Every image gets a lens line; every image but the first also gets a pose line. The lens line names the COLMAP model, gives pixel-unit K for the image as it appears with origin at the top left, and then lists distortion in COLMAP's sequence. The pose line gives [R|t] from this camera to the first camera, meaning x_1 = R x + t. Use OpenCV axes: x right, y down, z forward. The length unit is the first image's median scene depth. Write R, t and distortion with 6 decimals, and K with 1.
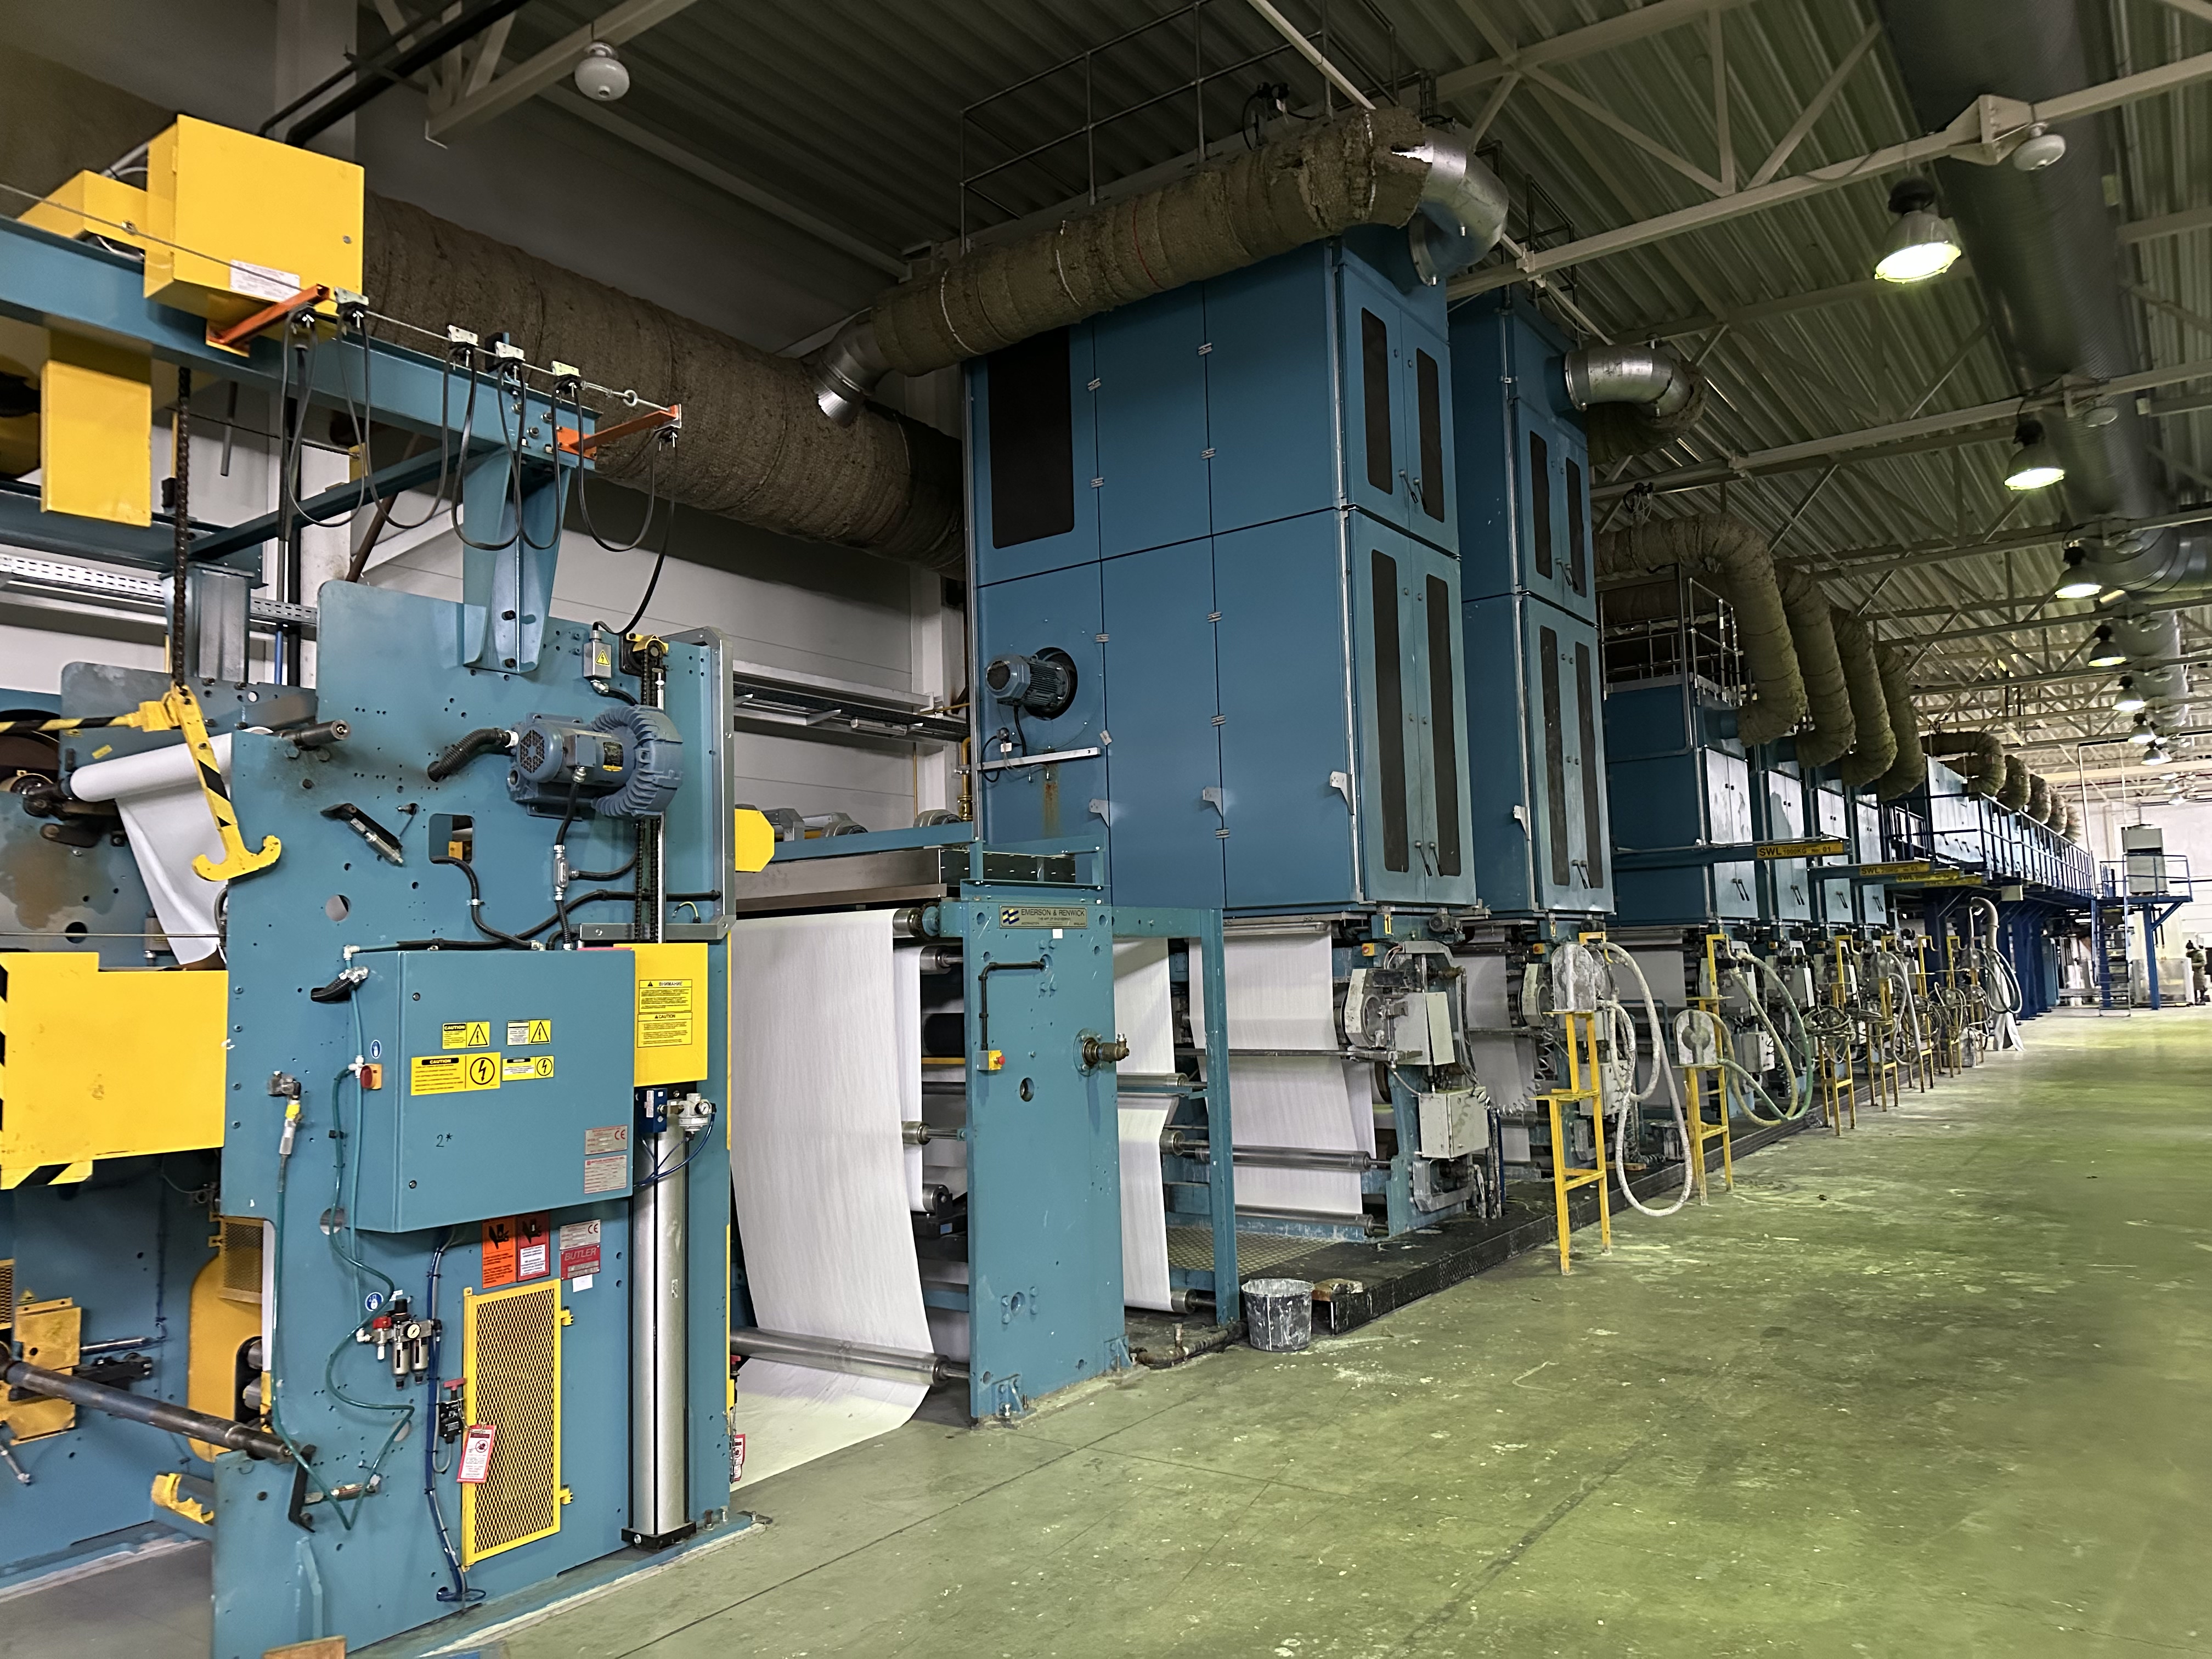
lens RADIAL K [[1553.6, 0, 1087.7], [0, 1553.6, 785.5], [0, 0, 1]] dist [0.017646, -0.019732]
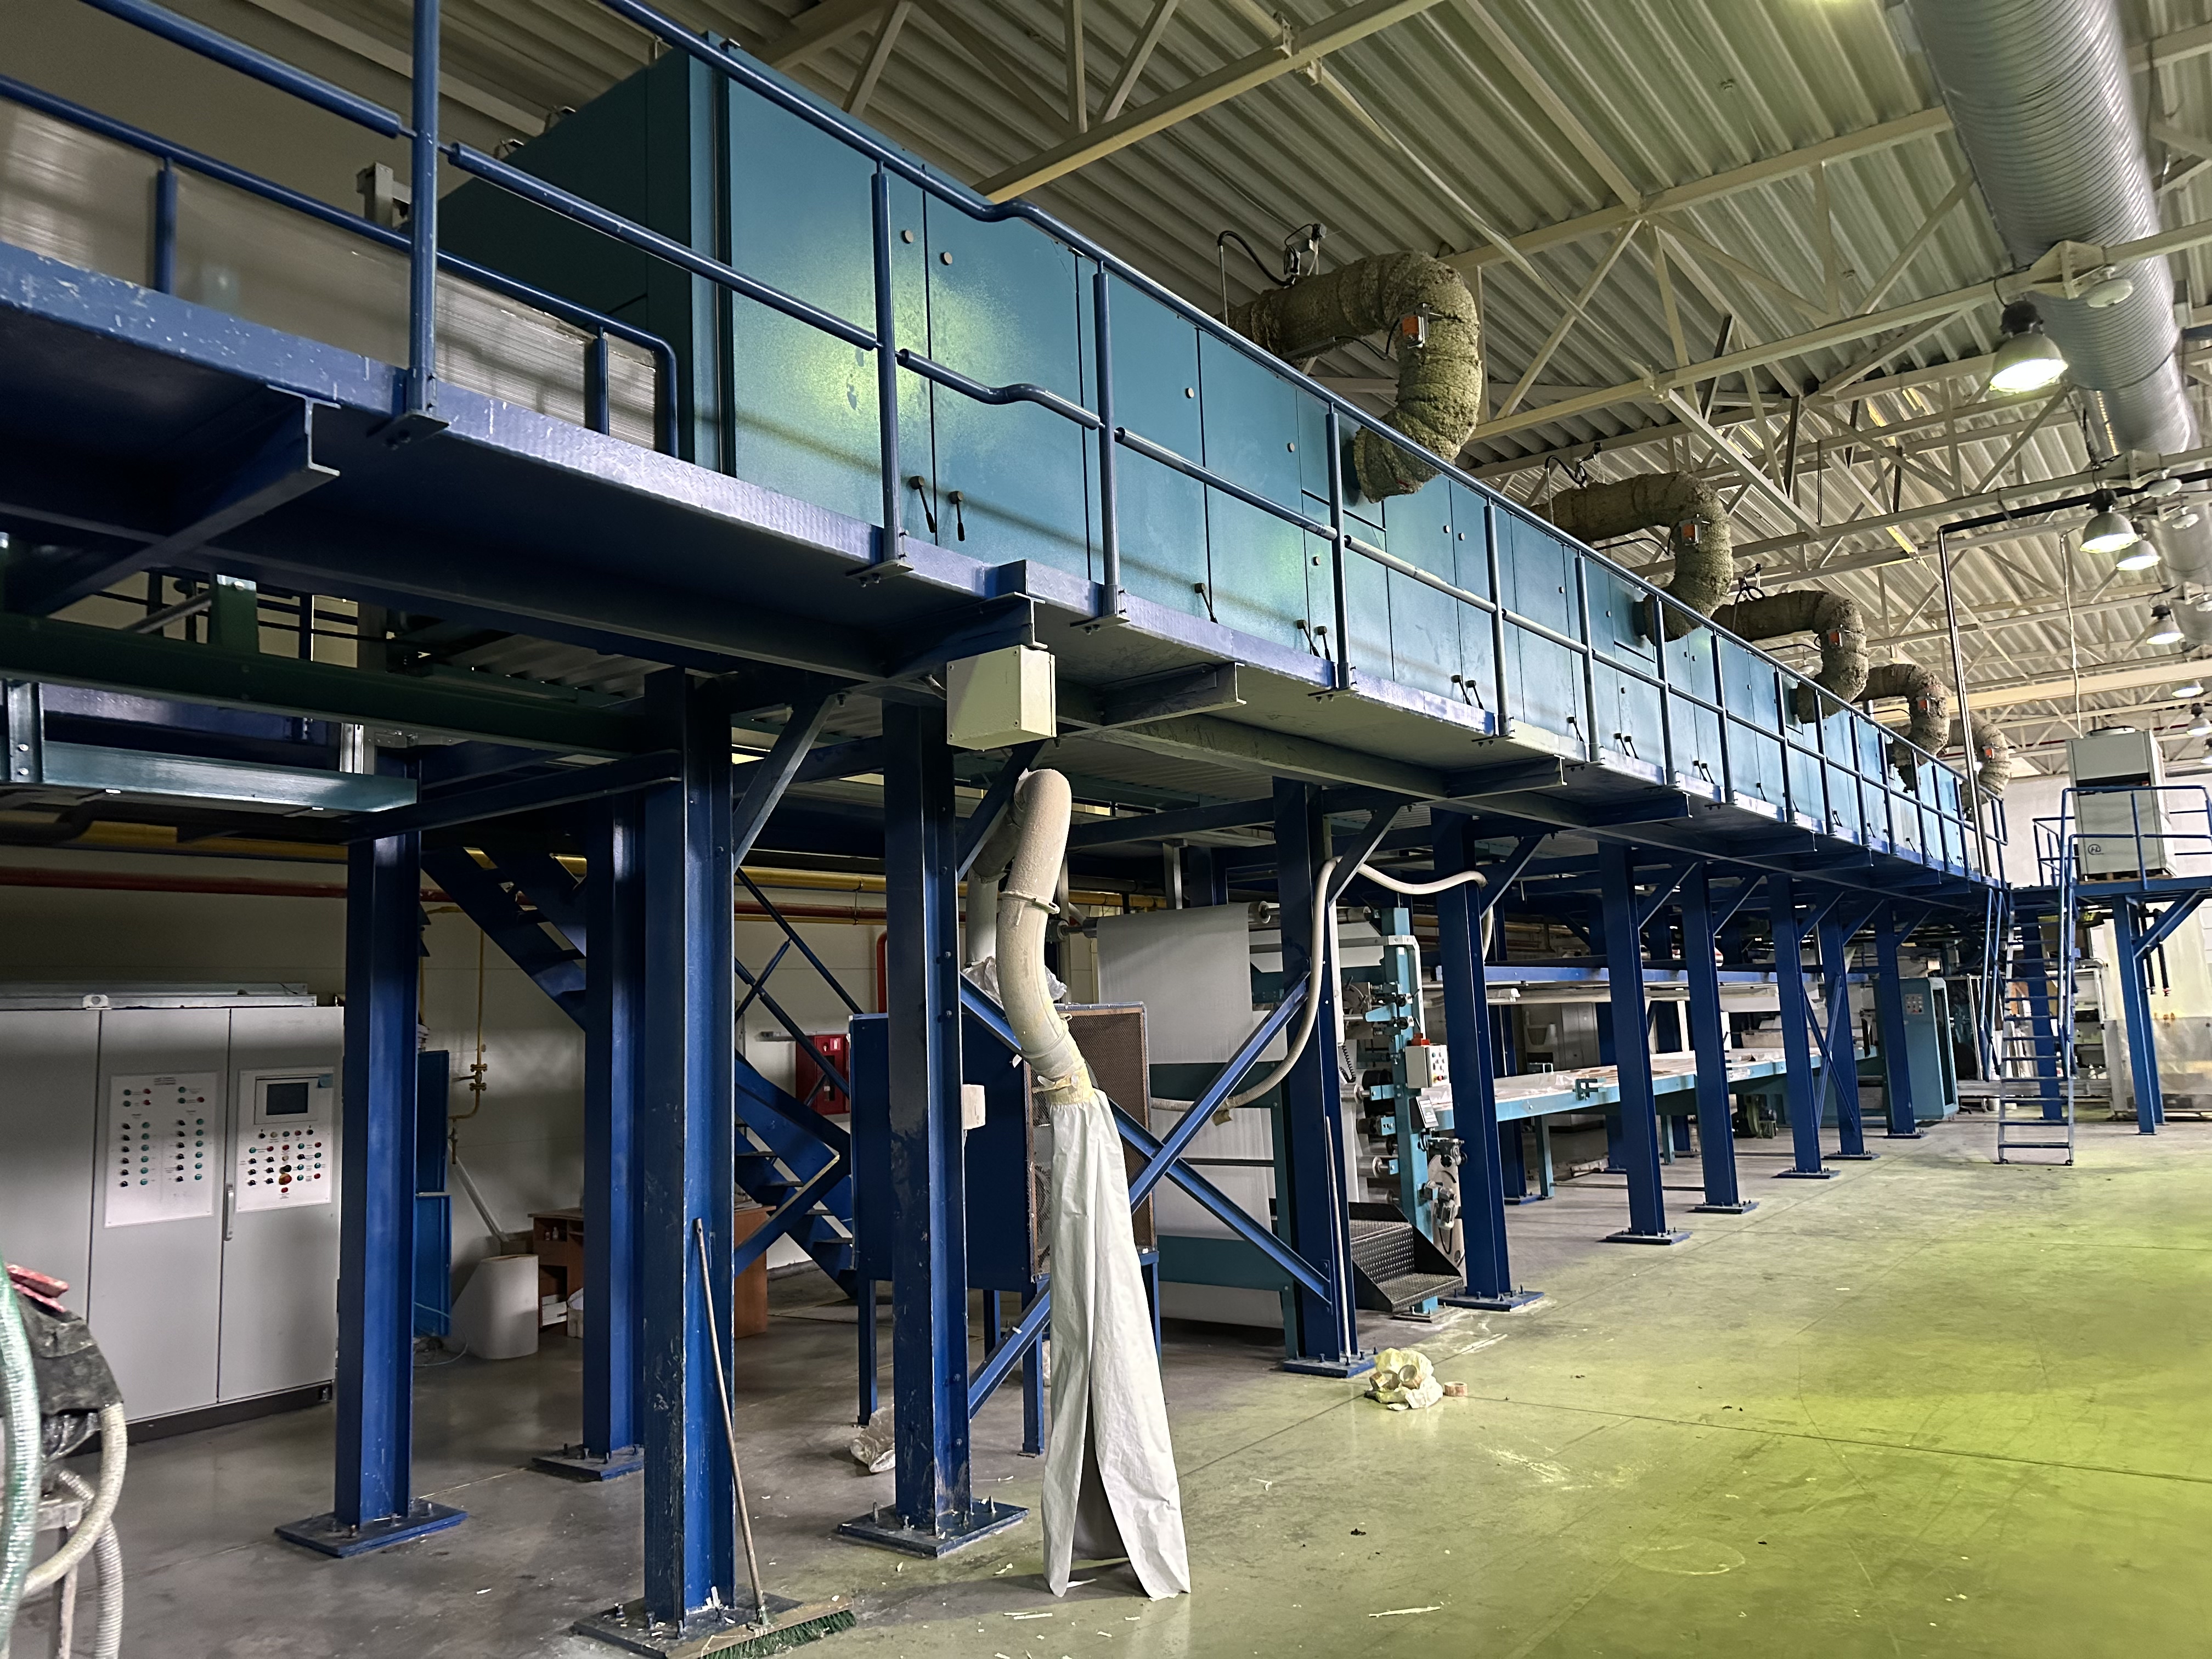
lens RADIAL K [[1553.6, 0, 1110.7], [0, 1553.6, 832.8], [0, 0, 1]] dist [0.017646, -0.019732]
pose [[0.999769, -0.014838, -0.015533, 0.376826], [0.014735, 0.999869, -0.006675, 0.053168], [0.015630, 0.006445, 0.999857, 0.520921]]
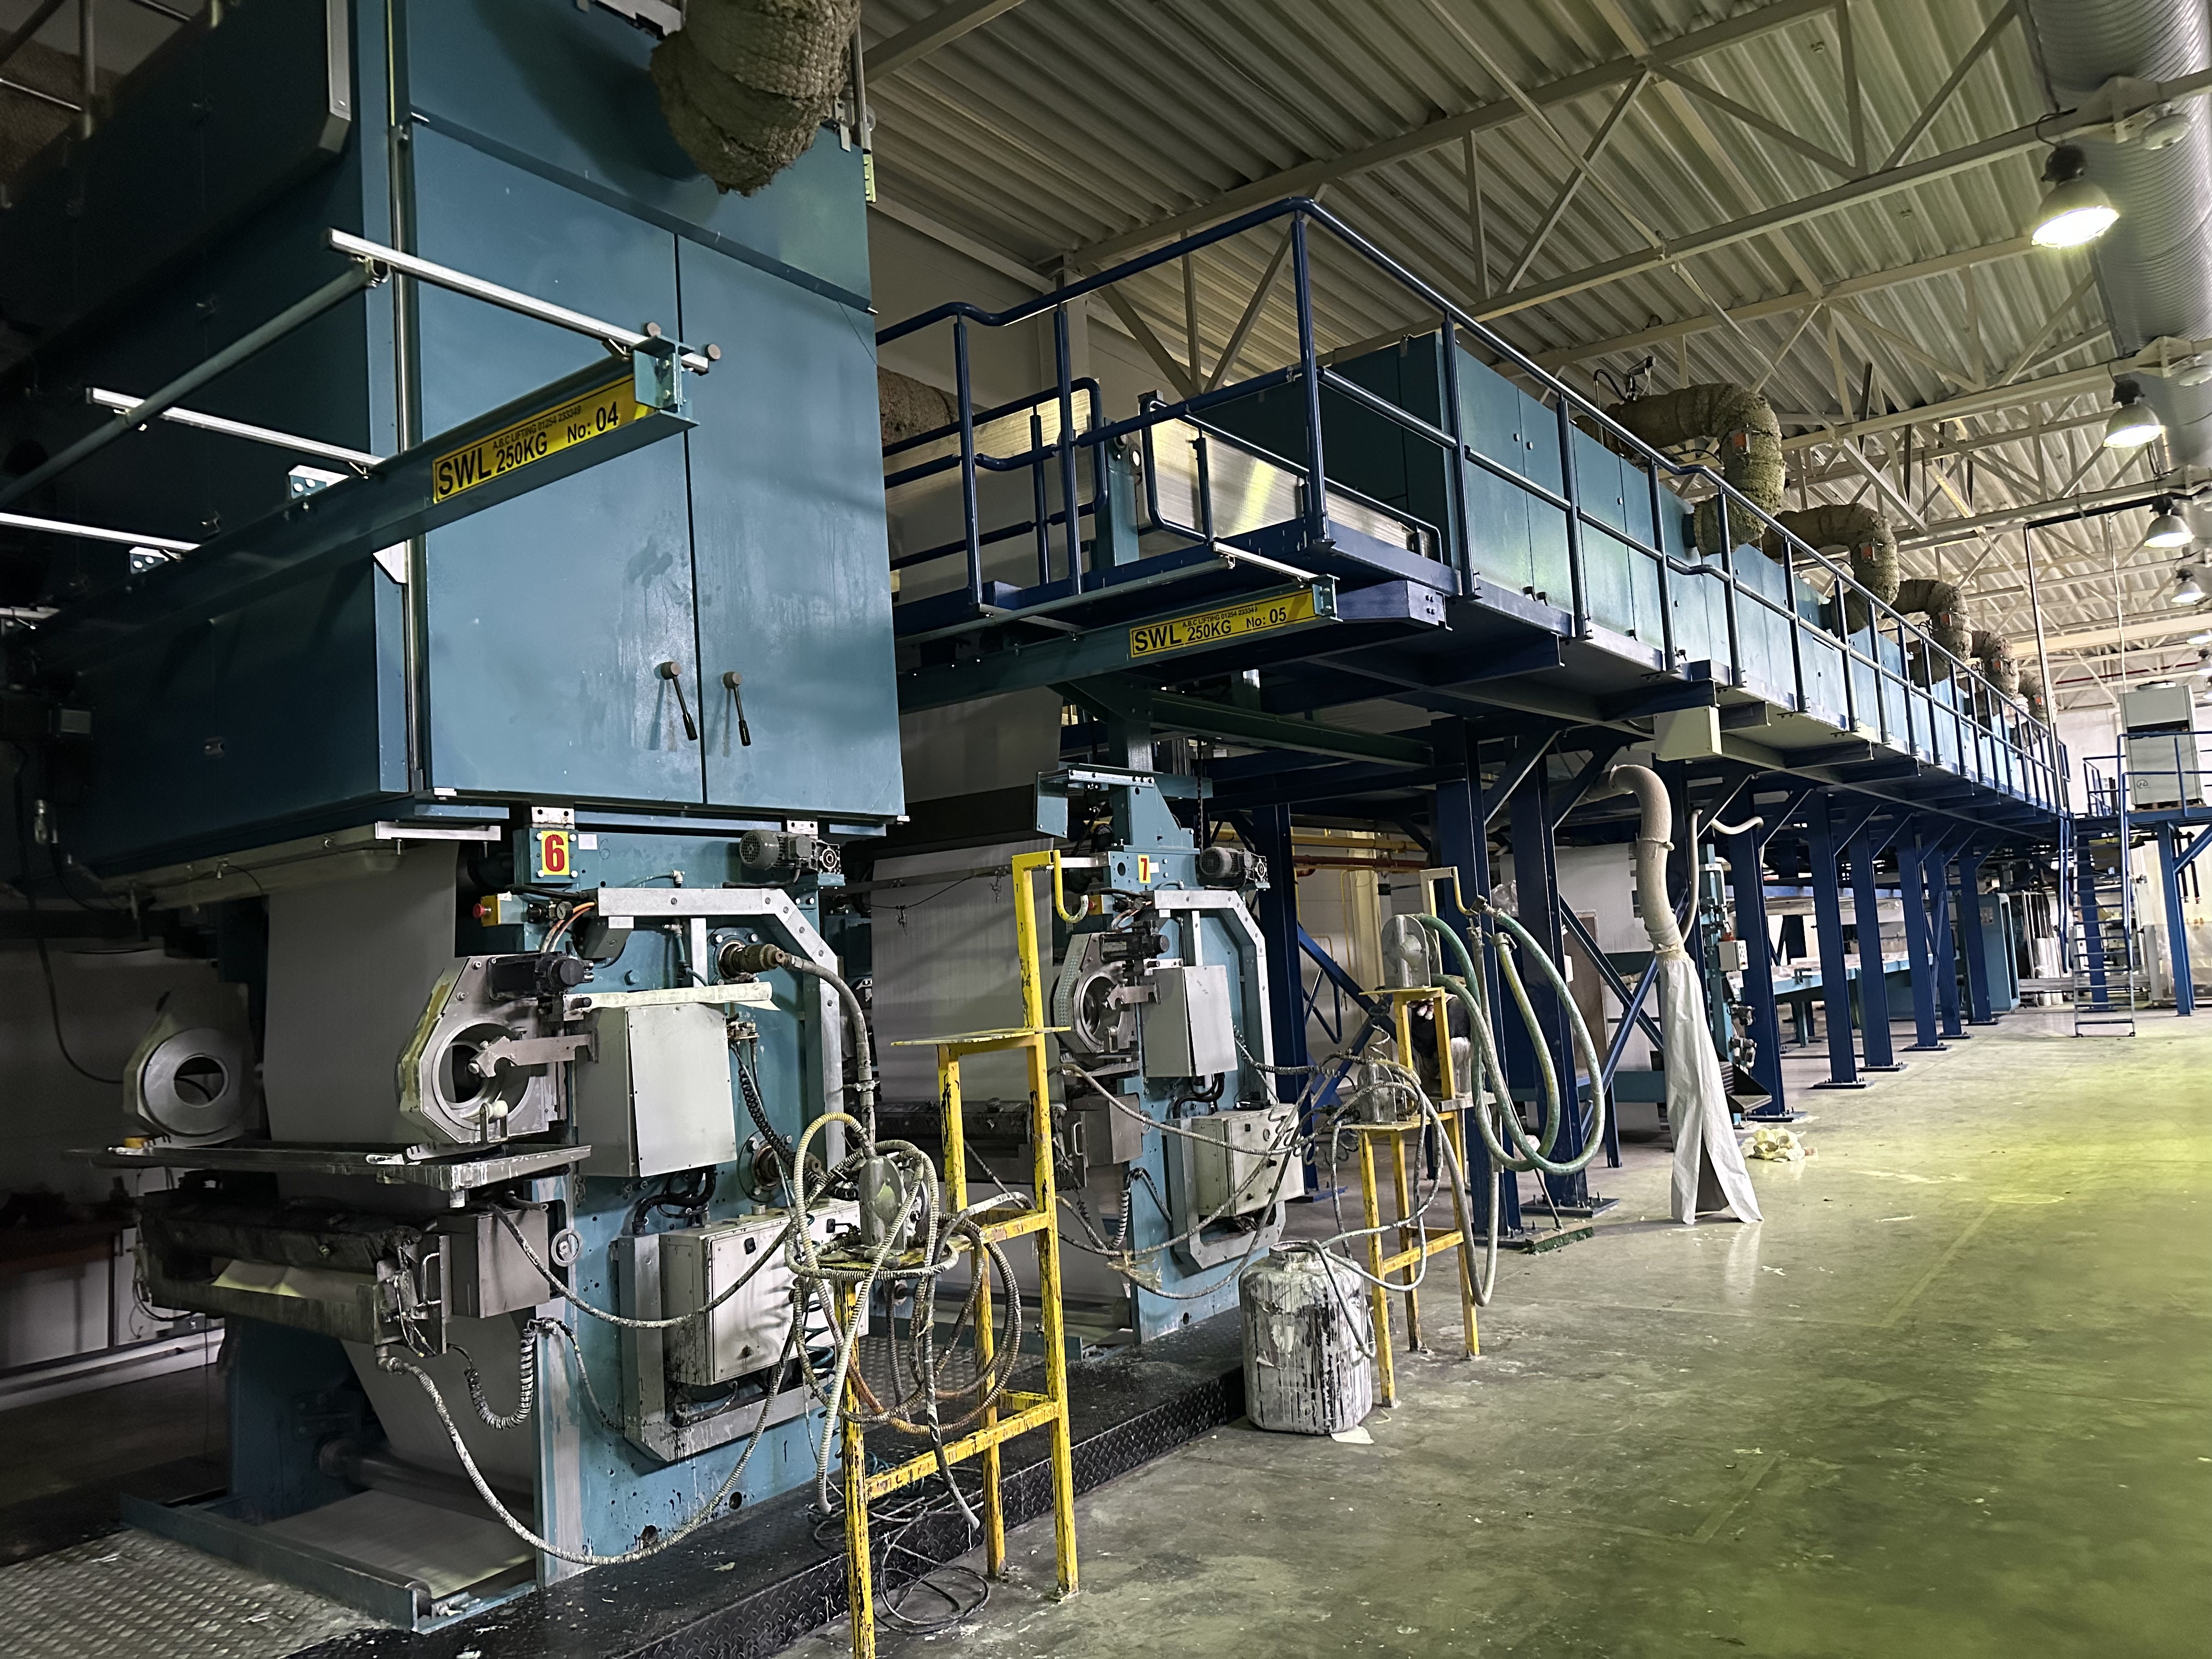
lens RADIAL K [[1553.6, 0, 1107.0], [0, 1553.6, 838.8], [0, 0, 1]] dist [0.017646, -0.019732]
pose [[0.999363, -0.035287, -0.005255, 0.295897], [0.035443, 0.998816, 0.033326, 0.047465], [0.004073, -0.033491, 0.999431, 0.430233]]
